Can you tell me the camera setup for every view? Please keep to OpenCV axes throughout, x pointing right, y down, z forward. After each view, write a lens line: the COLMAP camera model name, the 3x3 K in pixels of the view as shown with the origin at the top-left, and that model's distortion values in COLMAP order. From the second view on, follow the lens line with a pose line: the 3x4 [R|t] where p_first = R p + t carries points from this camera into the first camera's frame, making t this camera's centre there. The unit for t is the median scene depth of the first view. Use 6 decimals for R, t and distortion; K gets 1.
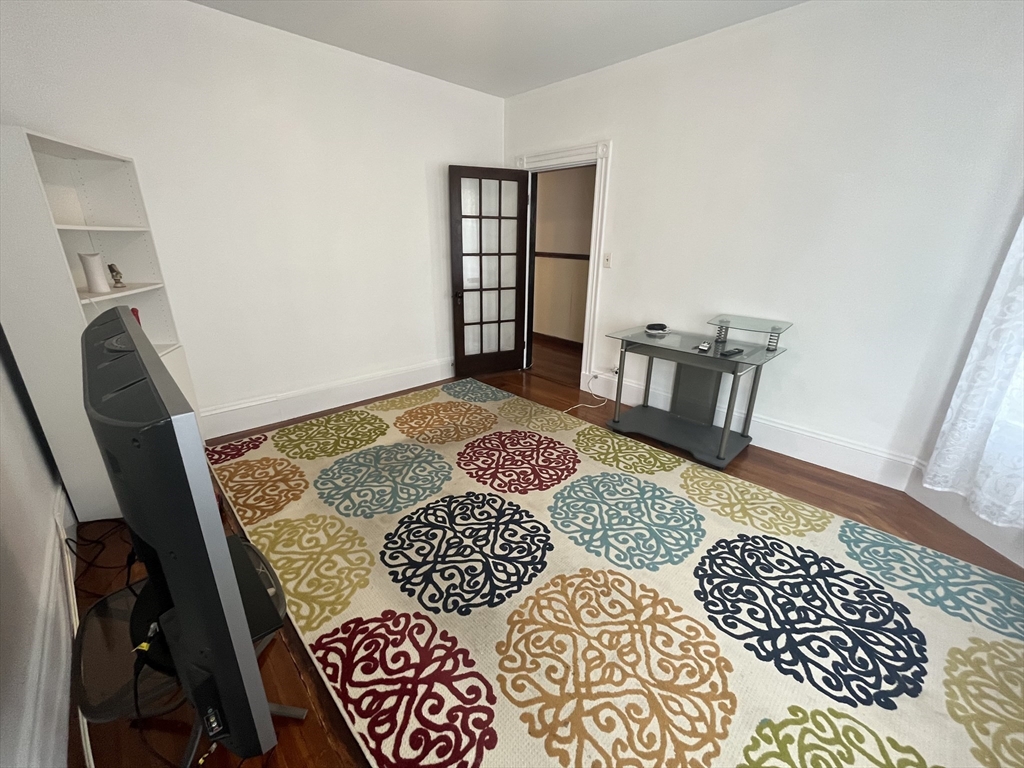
lens RADIAL K [[414.9, 0, 508.0], [0, 414.9, 382.5], [0, 0, 1]] dist [-0.001446, -0.000441]
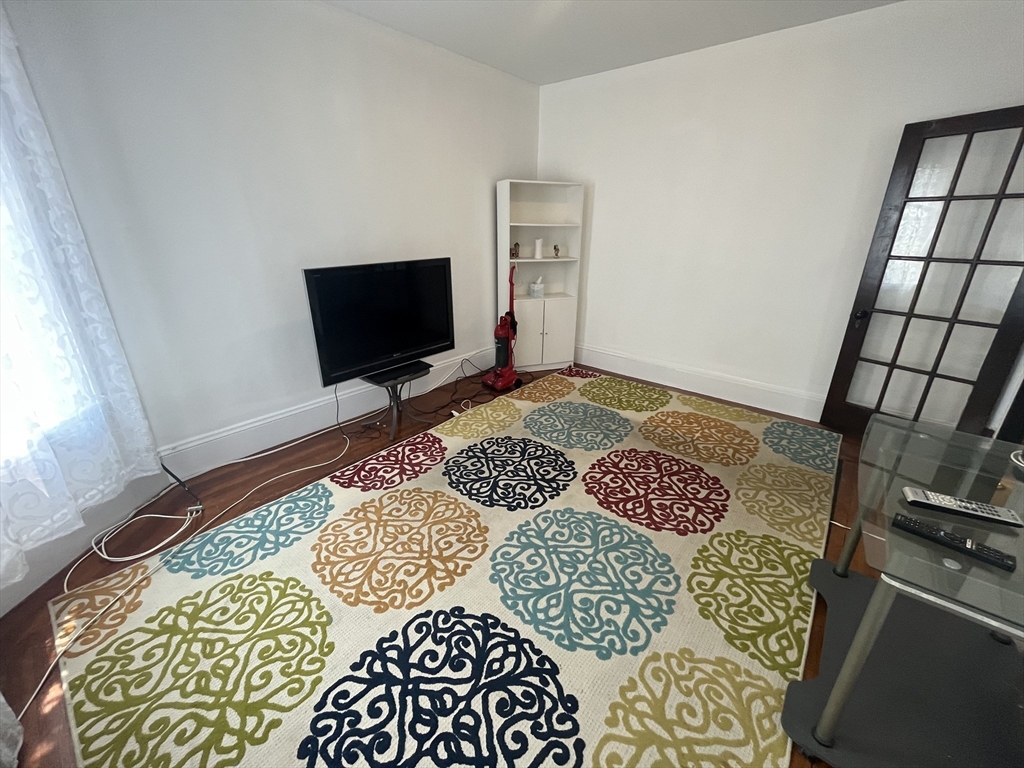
lens RADIAL K [[414.9, 0, 508.0], [0, 414.9, 382.5], [0, 0, 1]] dist [-0.001446, -0.000441]
pose [[0.101161, 0.338819, -0.935397, 1.214115], [-0.336446, 0.896475, 0.288334, -0.261700], [0.936253, 0.285543, 0.204683, 0.797646]]
